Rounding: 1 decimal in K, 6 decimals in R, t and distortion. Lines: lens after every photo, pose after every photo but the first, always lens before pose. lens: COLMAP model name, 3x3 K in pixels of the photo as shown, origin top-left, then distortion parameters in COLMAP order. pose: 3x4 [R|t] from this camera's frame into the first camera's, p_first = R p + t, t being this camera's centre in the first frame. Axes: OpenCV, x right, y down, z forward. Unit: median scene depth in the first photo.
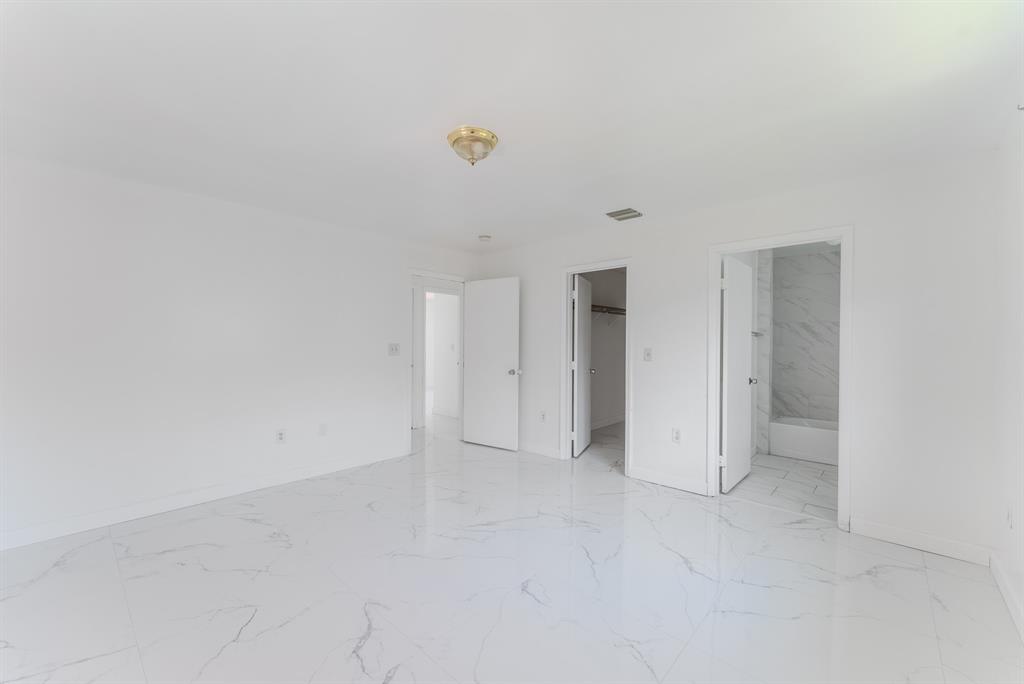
lens RADIAL K [[411.5, 0, 508.6], [0, 411.5, 345.9], [0, 0, 1]] dist [0.000173, 0.000018]
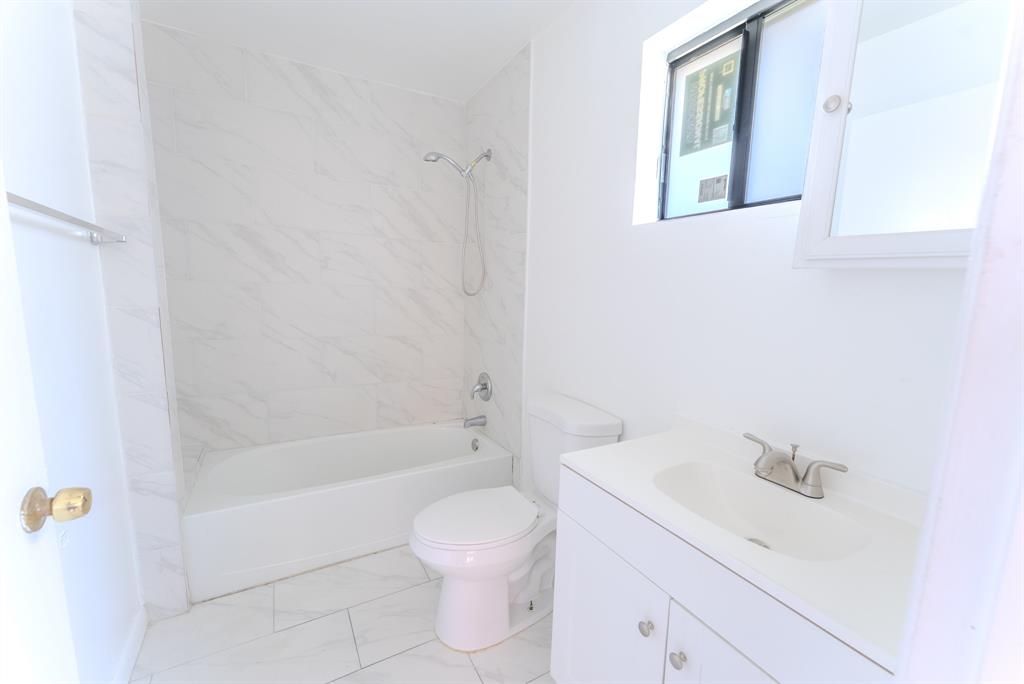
lens RADIAL K [[411.5, 0, 508.6], [0, 411.5, 345.9], [0, 0, 1]] dist [0.000173, 0.000018]
pose [[0.305013, -0.138336, 0.942247, 0.398666], [-0.013928, 0.988640, 0.149656, -0.002647], [-0.952246, -0.058771, 0.299621, 0.622823]]
